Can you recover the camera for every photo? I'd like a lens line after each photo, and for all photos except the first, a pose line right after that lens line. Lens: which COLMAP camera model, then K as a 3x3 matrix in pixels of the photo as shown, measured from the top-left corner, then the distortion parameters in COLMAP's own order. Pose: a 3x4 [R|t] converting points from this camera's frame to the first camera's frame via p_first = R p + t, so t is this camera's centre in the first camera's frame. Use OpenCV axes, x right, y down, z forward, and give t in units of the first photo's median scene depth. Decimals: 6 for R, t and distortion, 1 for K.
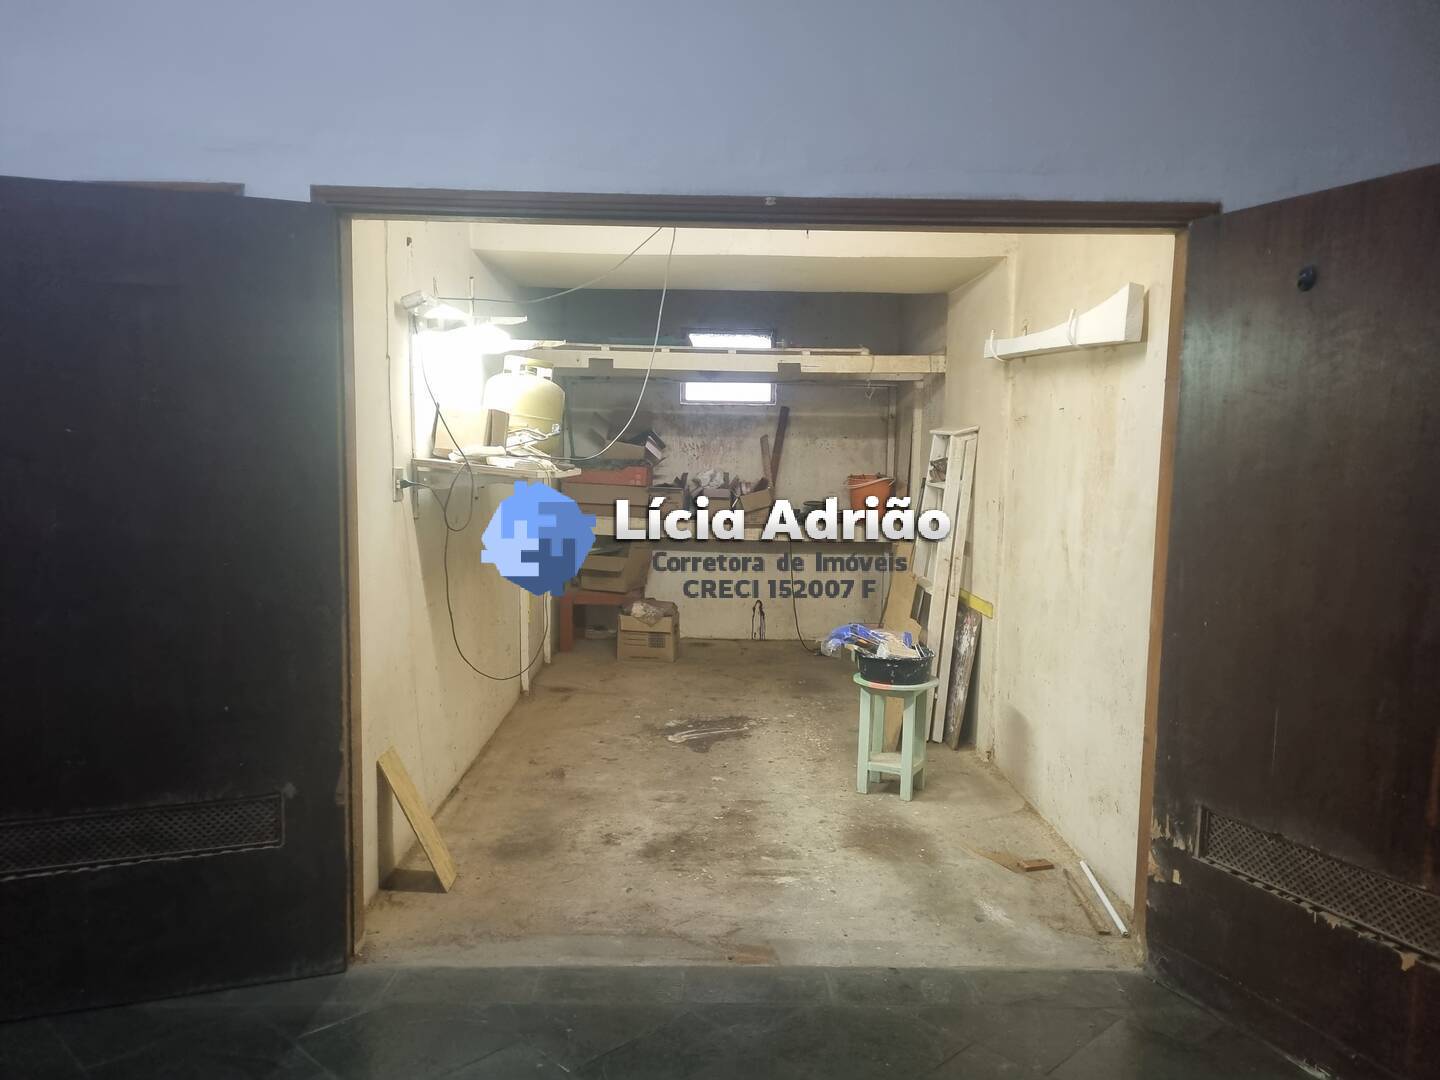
lens RADIAL K [[1082.0, 0, 724.8], [0, 1082.0, 553.0], [0, 0, 1]] dist [0.059359, -0.049154]
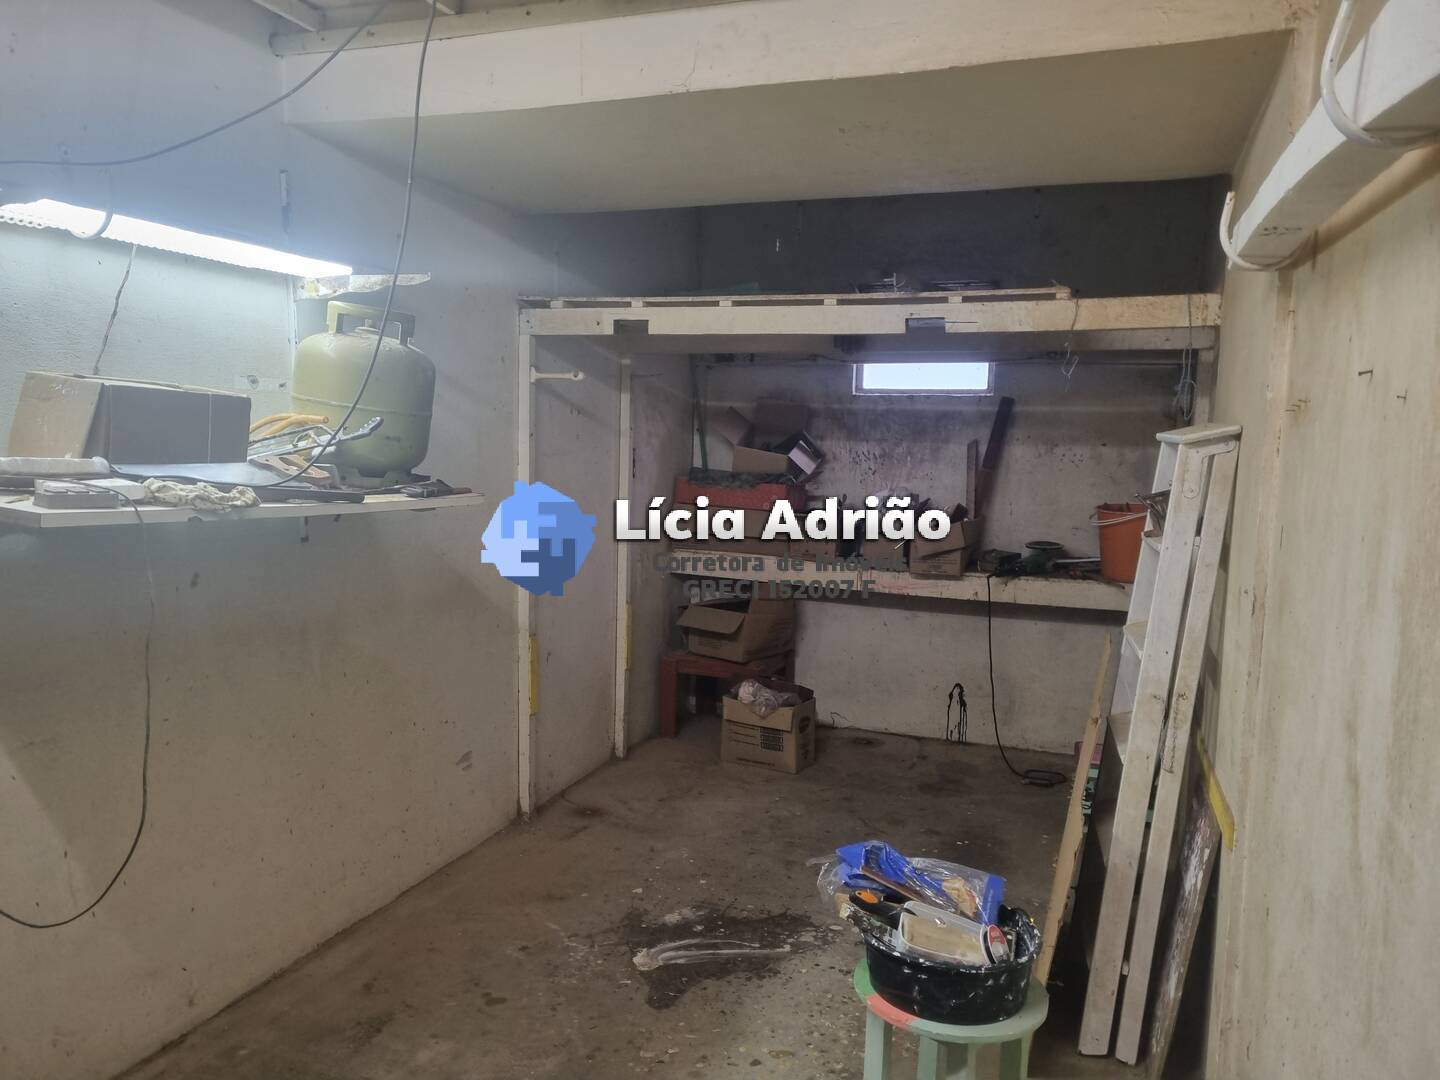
lens RADIAL K [[1082.0, 0, 718.0], [0, 1082.0, 557.8], [0, 0, 1]] dist [0.059359, -0.049154]
pose [[0.936635, 0.046394, -0.347221, 0.163829], [-0.046060, 0.998896, 0.009220, -0.045834], [0.347265, 0.007357, 0.937738, 0.410816]]
